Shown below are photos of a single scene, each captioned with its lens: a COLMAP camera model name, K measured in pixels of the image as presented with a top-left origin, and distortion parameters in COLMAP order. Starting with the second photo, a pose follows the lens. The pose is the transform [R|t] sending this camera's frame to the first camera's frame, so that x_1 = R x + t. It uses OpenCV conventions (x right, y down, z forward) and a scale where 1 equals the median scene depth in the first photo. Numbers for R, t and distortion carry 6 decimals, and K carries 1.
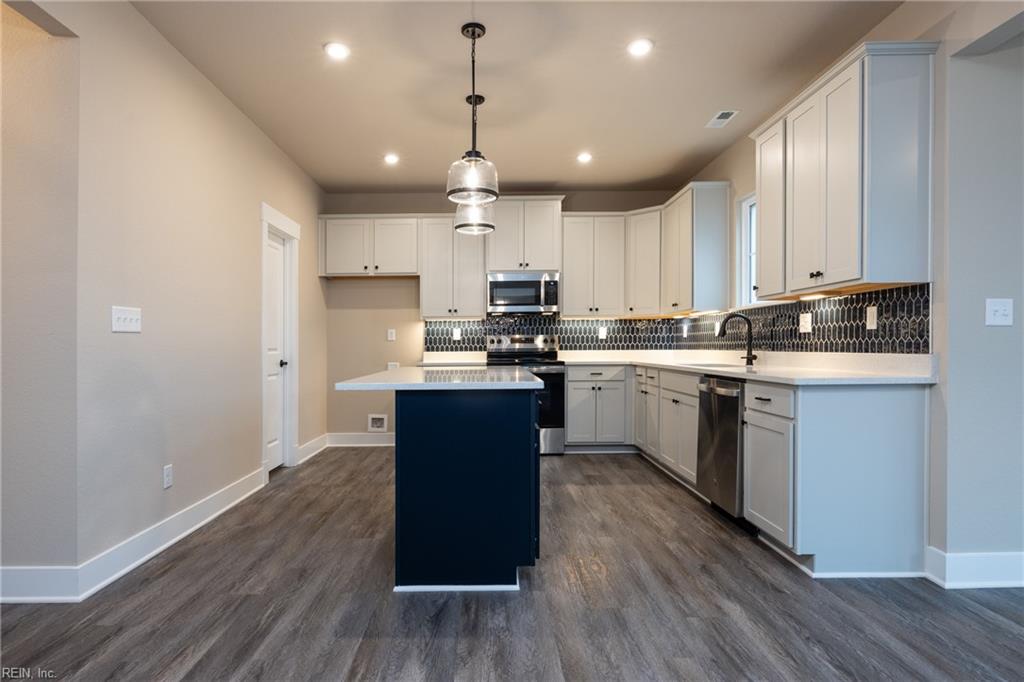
lens RADIAL K [[547.3, 0, 505.8], [0, 547.3, 356.4], [0, 0, 1]] dist [-0.003444, 0.001012]
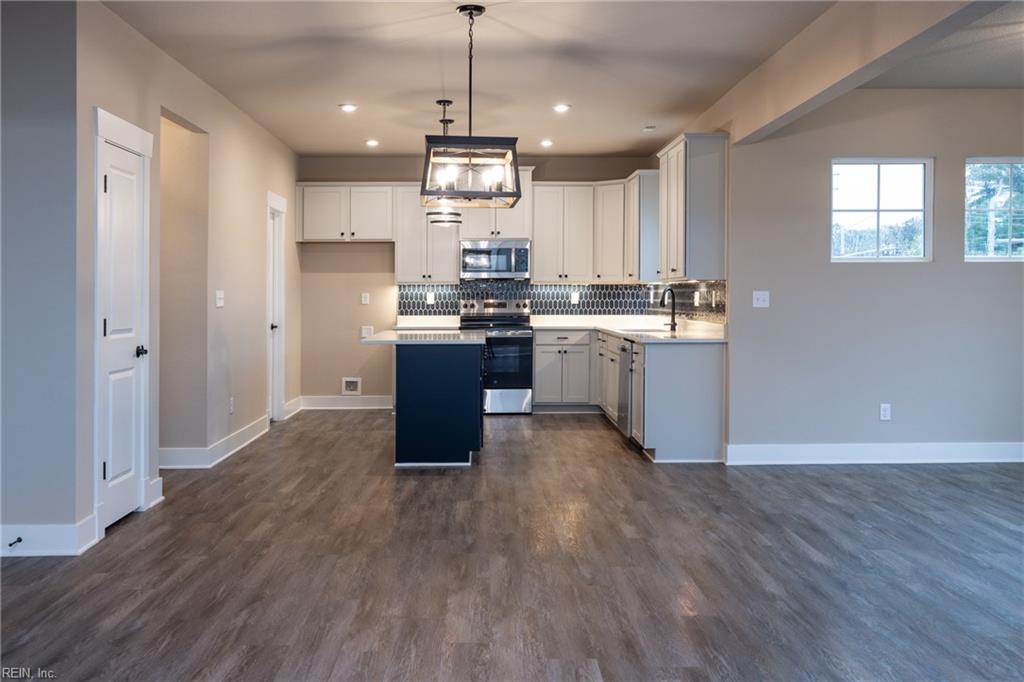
lens RADIAL K [[976.0, 0, 510.9], [0, 976.0, 335.5], [0, 0, 1]] dist [0.012432, 0.000000]
pose [[0.999987, 0.004797, -0.001460, 0.067758], [-0.004761, 0.999704, 0.023869, -0.017477], [0.001574, -0.023861, 0.999714, -0.880998]]
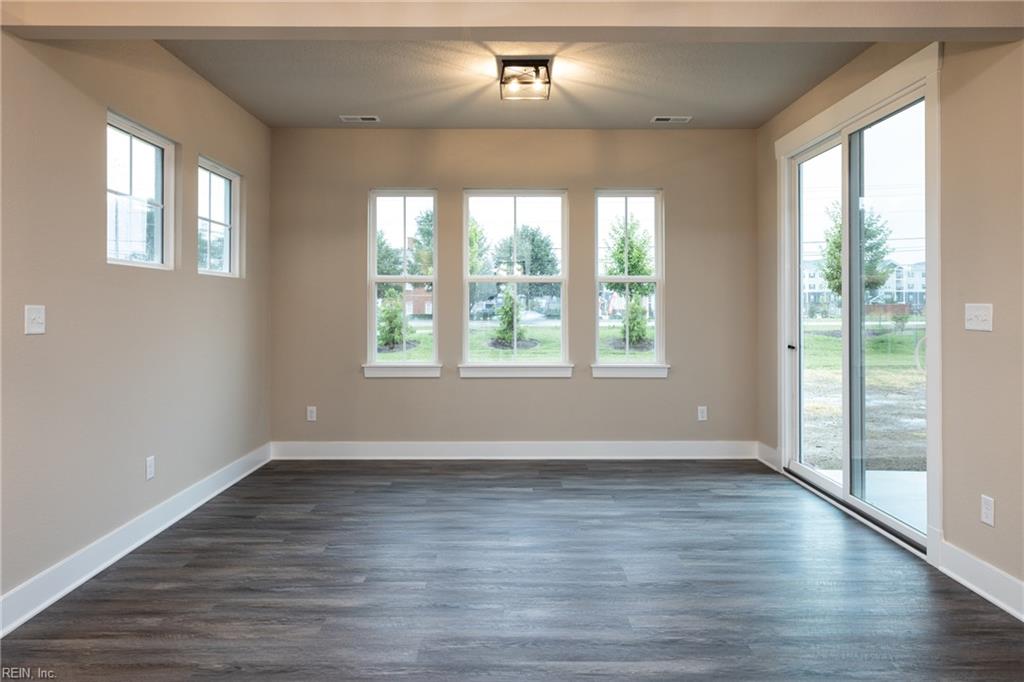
lens RADIAL K [[685.1, 0, 519.0], [0, 685.1, 306.3], [0, 0, 1]] dist [0.004064, -0.005649]
pose [[0.003348, 0.011912, 0.999923, -0.121753], [0.018650, 0.999754, -0.011973, -0.033235], [-0.999820, 0.018689, 0.003125, 0.073751]]
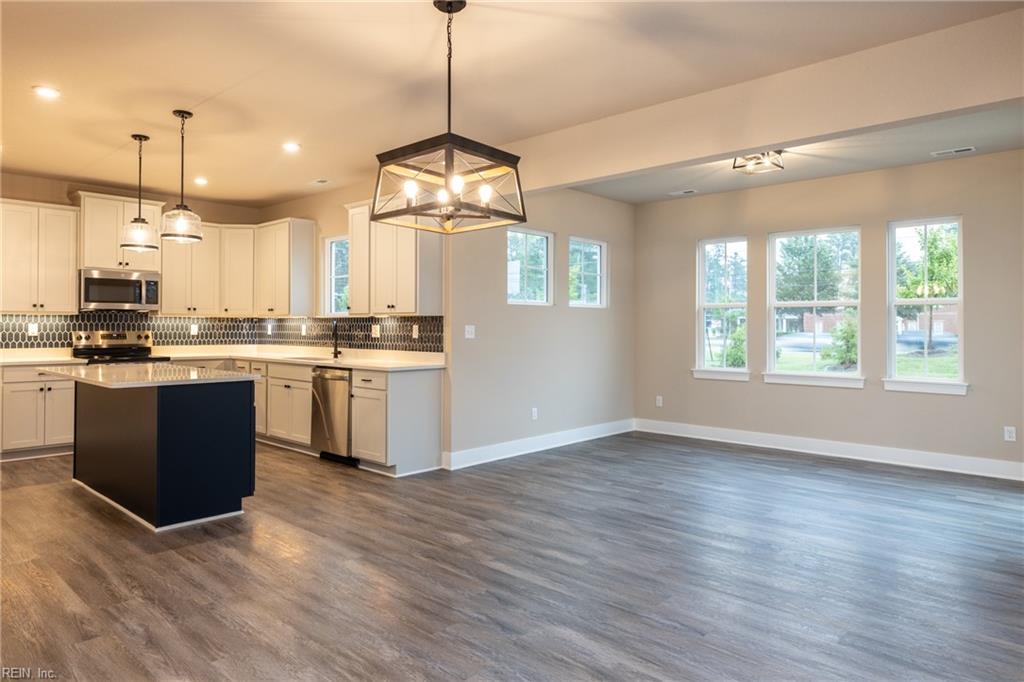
lens RADIAL K [[631.0, 0, 471.3], [0, 631.0, 330.0], [0, 0, 1]] dist [0.005790, 0.000142]
pose [[0.715455, 0.007532, 0.698618, -0.338435], [0.003131, 0.999897, -0.013988, -0.024796], [-0.698652, 0.012195, 0.715358, -0.316343]]
